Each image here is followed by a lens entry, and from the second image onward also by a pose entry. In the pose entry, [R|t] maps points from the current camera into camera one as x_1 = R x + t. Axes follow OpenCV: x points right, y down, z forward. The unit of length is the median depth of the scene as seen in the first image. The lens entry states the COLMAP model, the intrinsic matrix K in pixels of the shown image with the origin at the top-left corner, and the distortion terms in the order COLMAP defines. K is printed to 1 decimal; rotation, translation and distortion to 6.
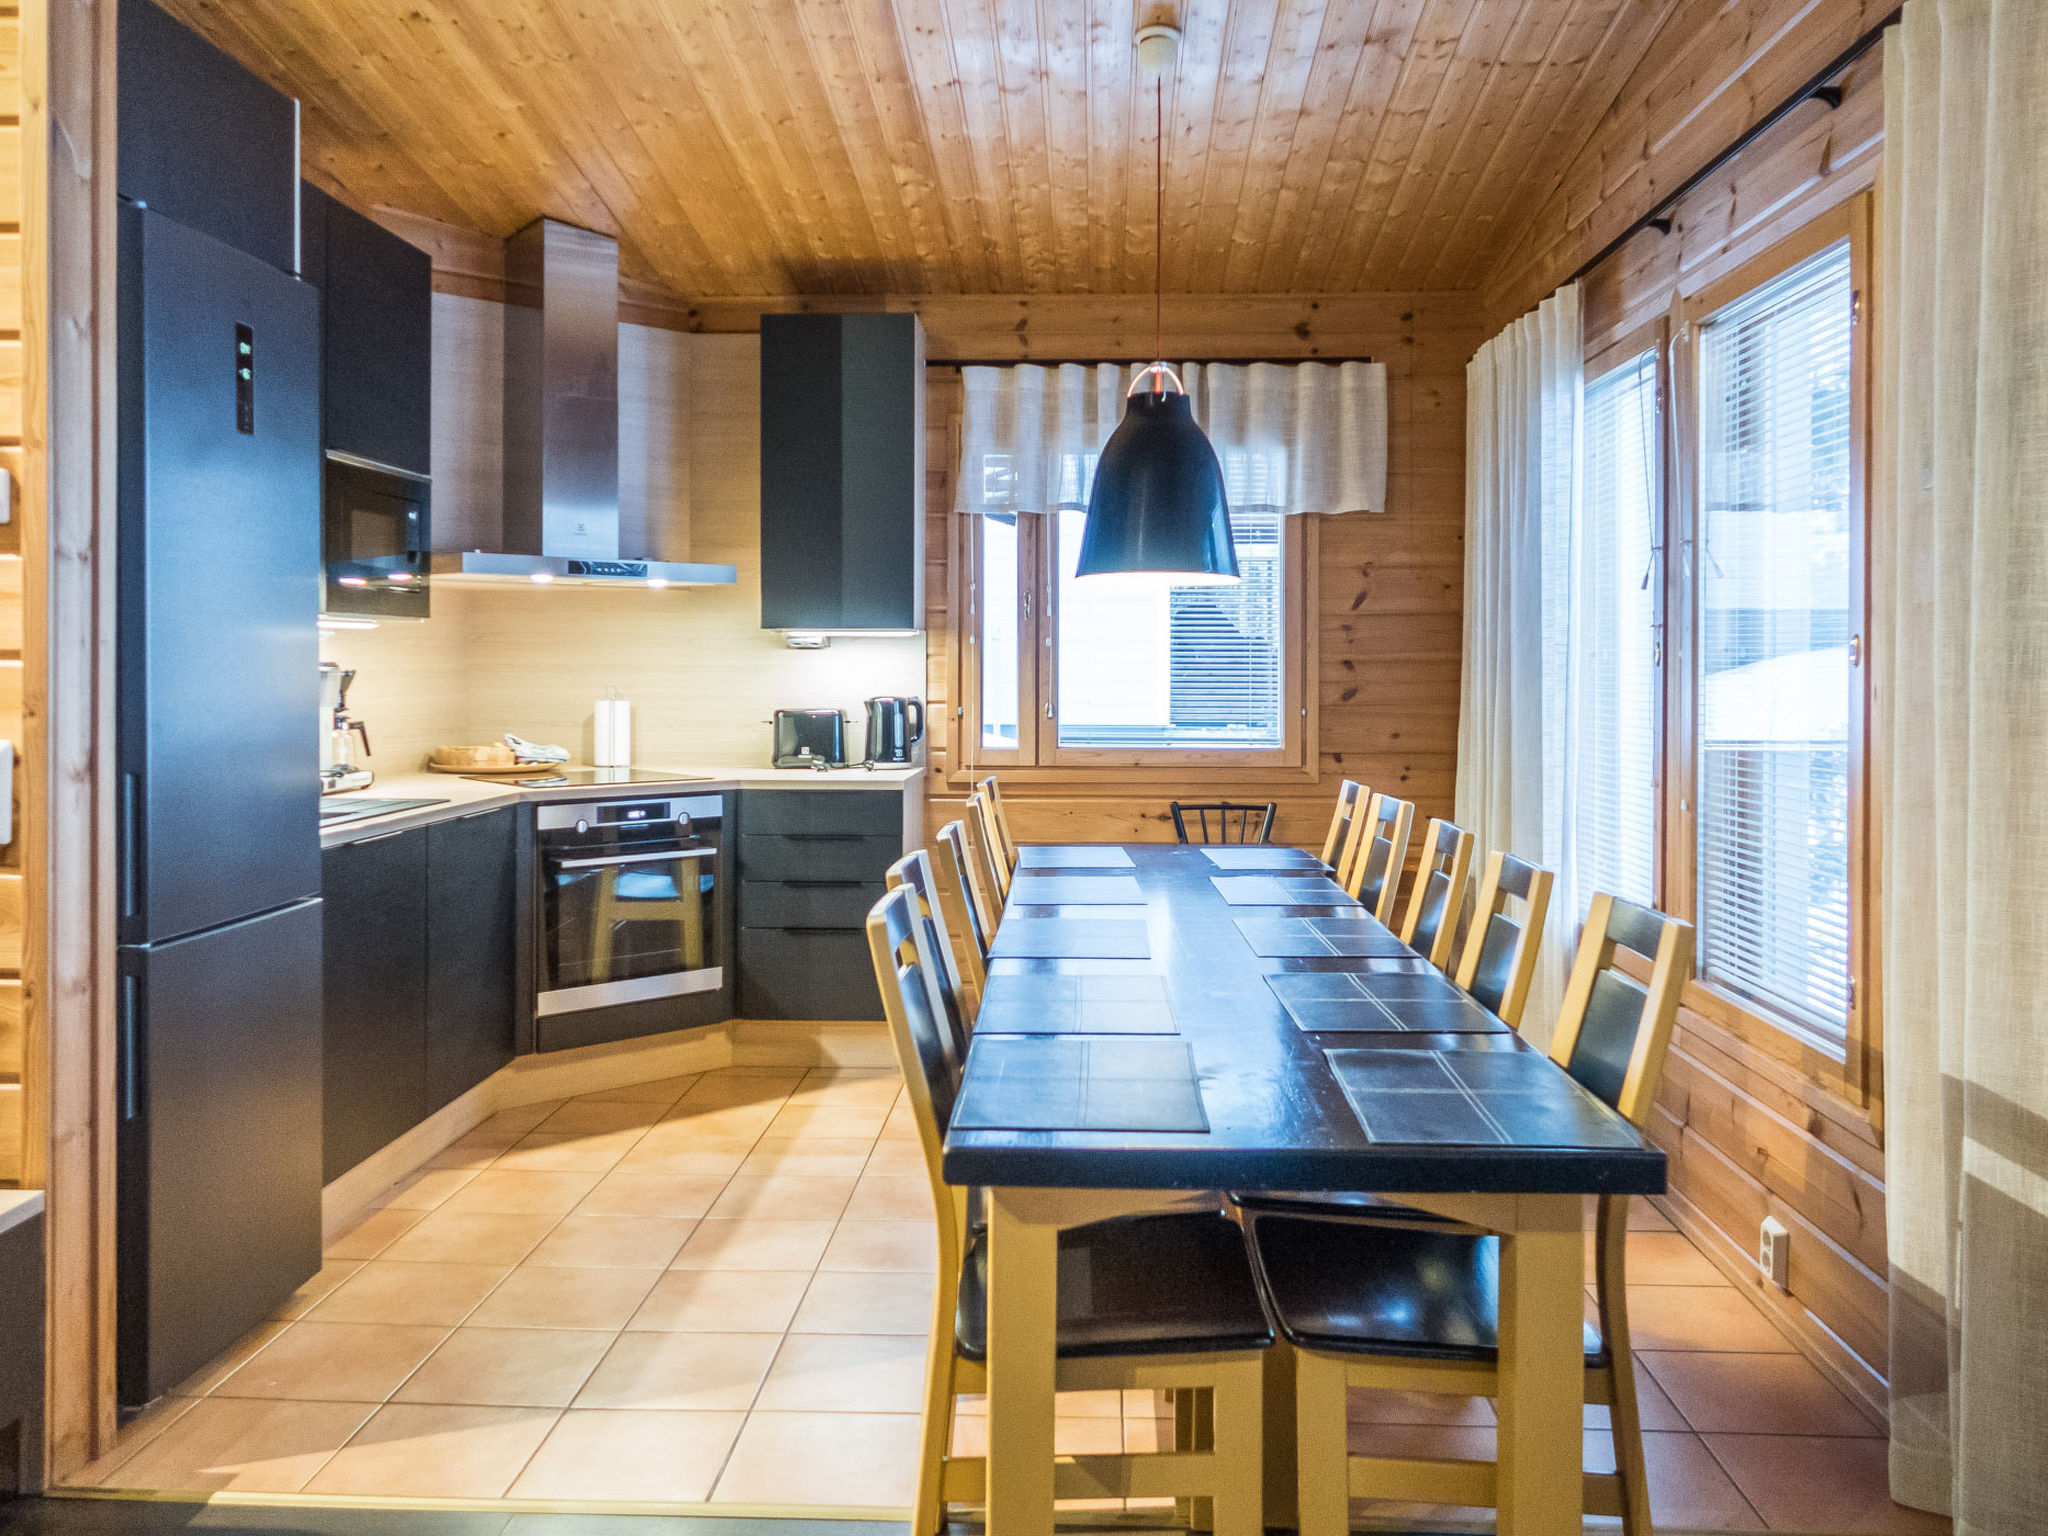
lens RADIAL K [[1607.0, 0, 1023.7], [0, 1607.0, 665.0], [0, 0, 1]] dist [-0.006222, 0.003108]
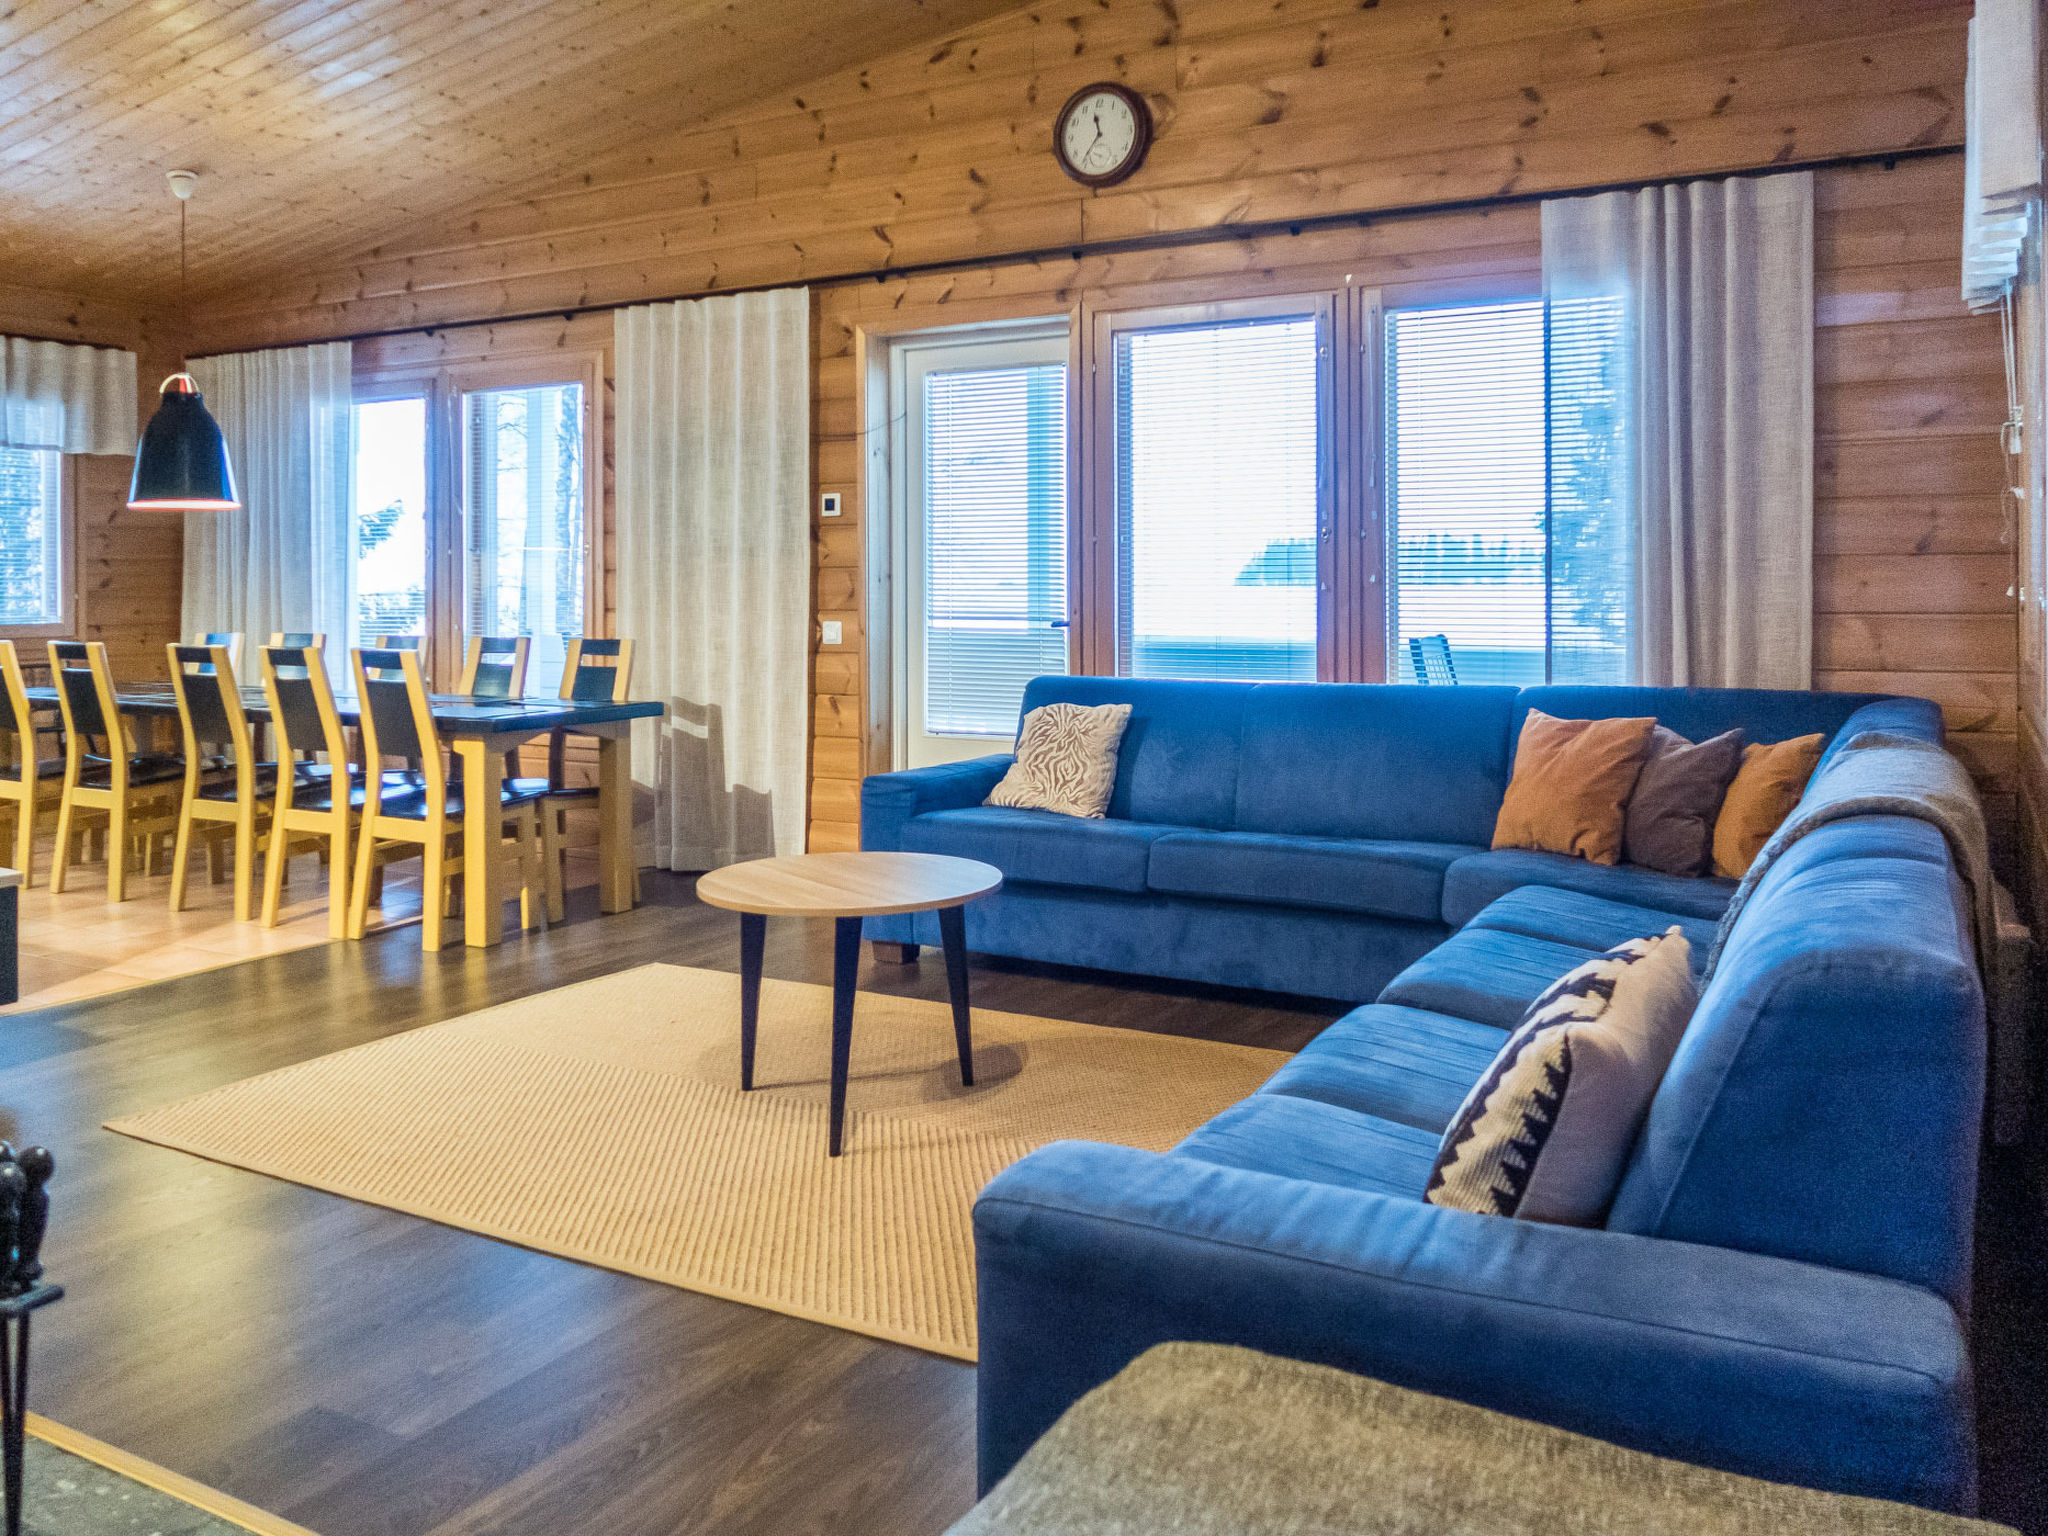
lens RADIAL K [[1672.8, 0, 1021.9], [0, 1672.8, 564.3], [0, 0, 1]] dist [-0.026444, 0.001197]
pose [[0.451204, 0.003223, 0.892415, -0.748665], [0.008665, 0.999931, -0.007992, 0.020551], [-0.892379, 0.011339, 0.451145, -0.379689]]
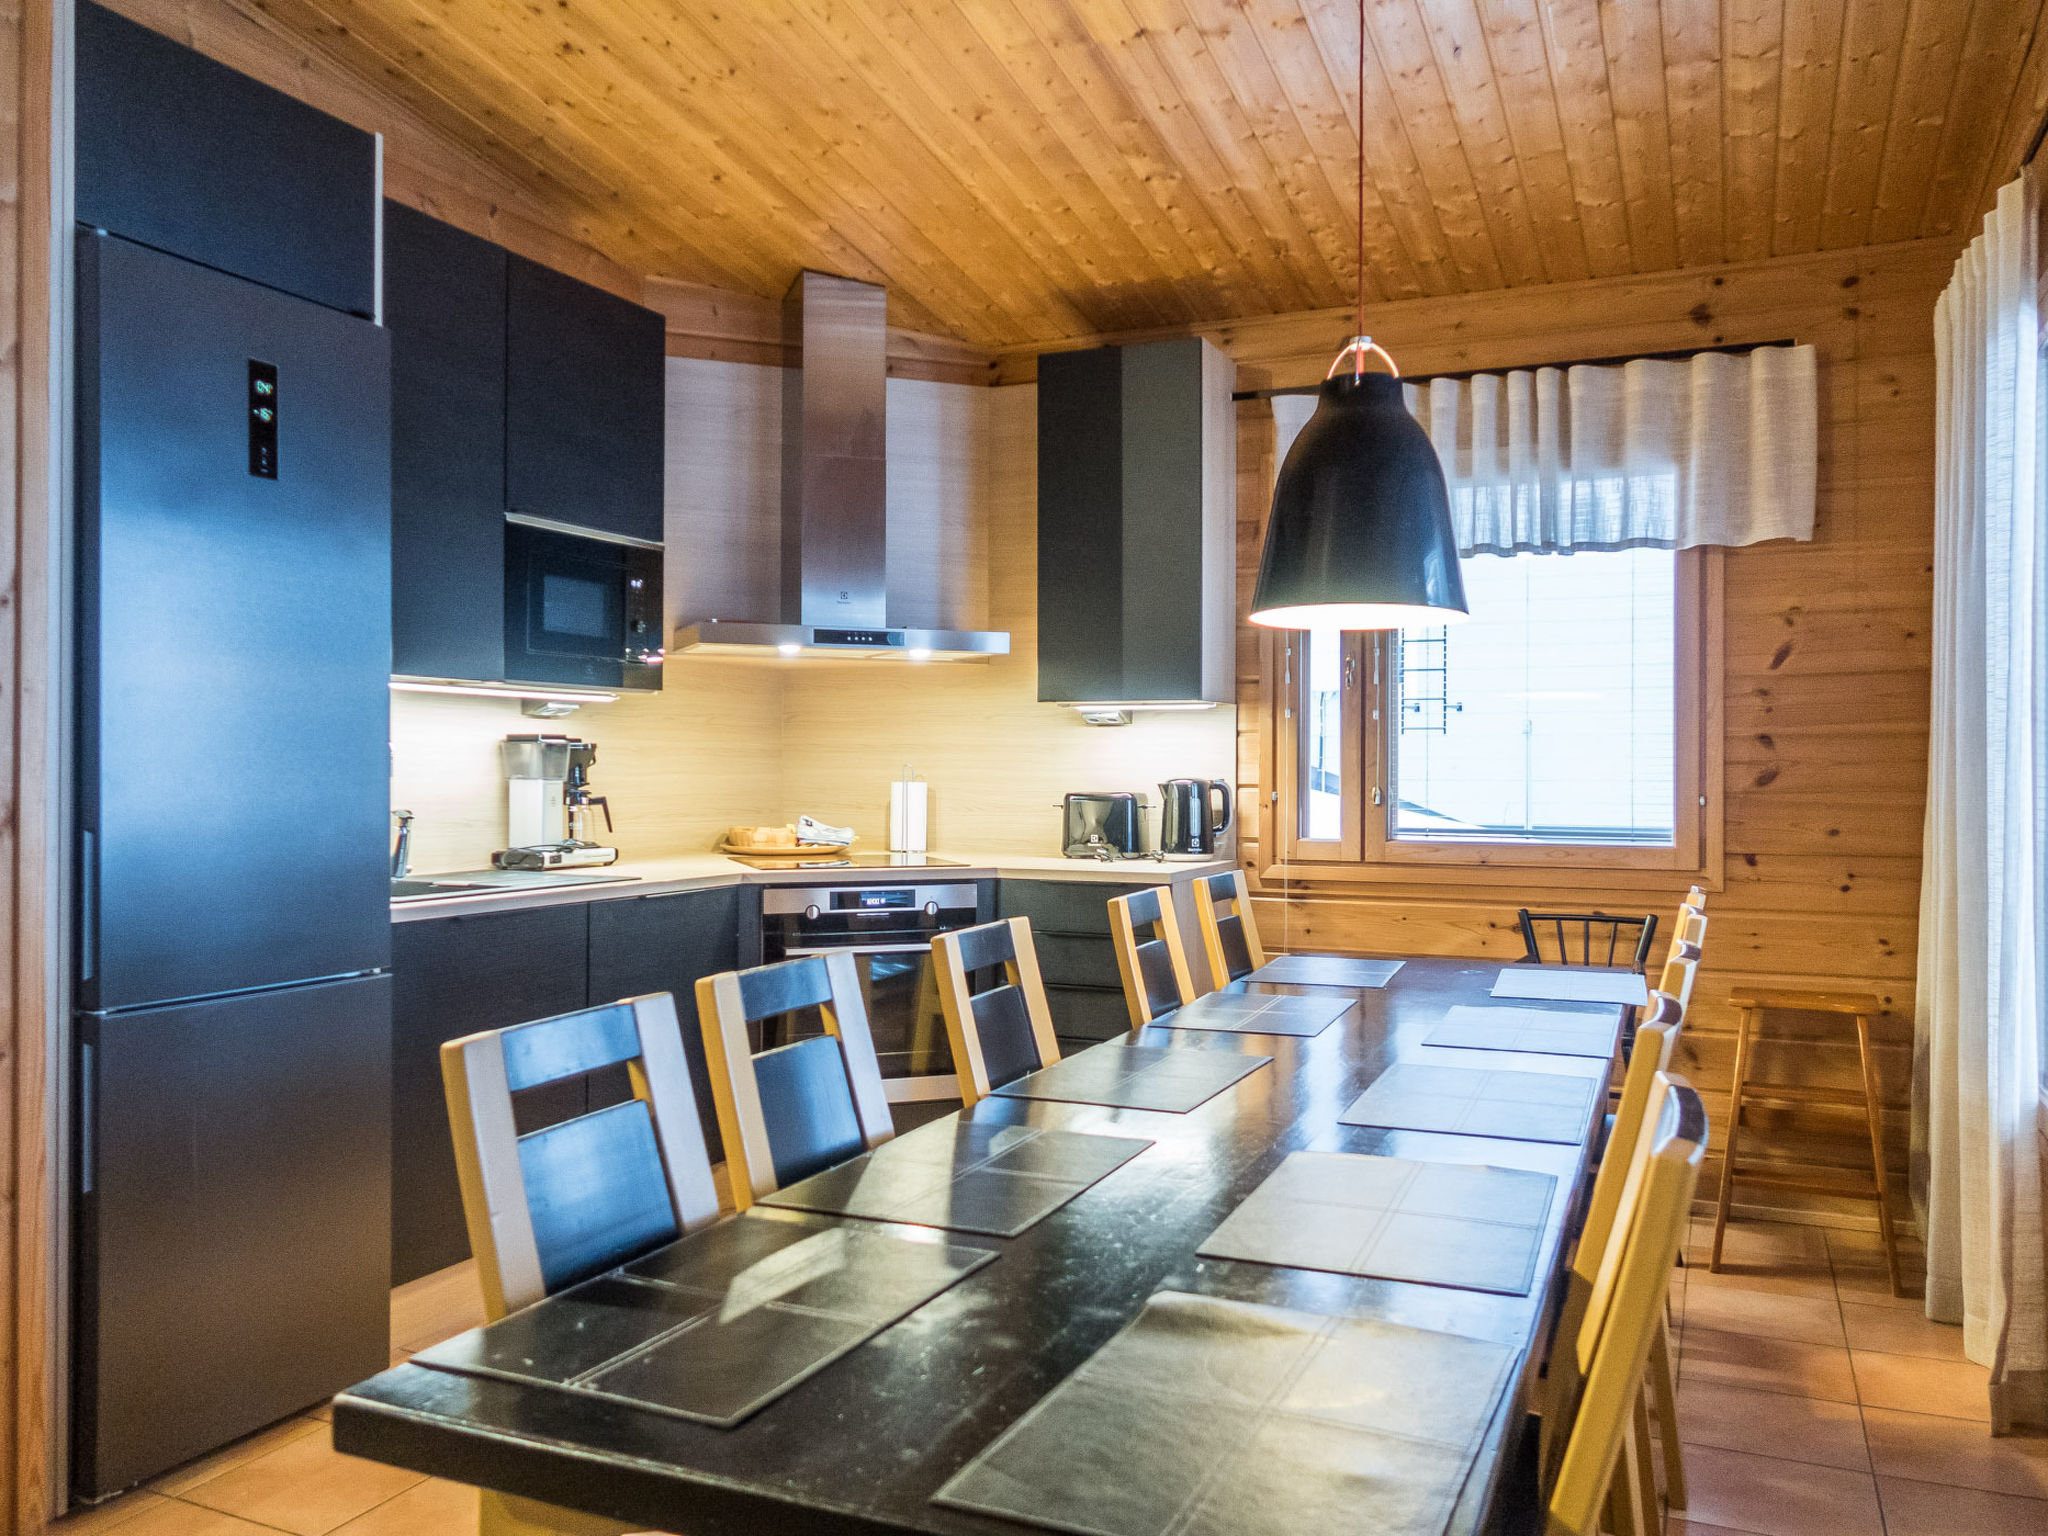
lens RADIAL K [[1571.5, 0, 1030.7], [0, 1571.5, 757.3], [0, 0, 1]] dist [-0.003310, 0.010607]
pose [[0.930742, -0.000658, -0.365676, 0.152655], [-0.002131, 0.999972, -0.007223, 0.014667], [0.365670, 0.007502, 0.930714, 0.170472]]
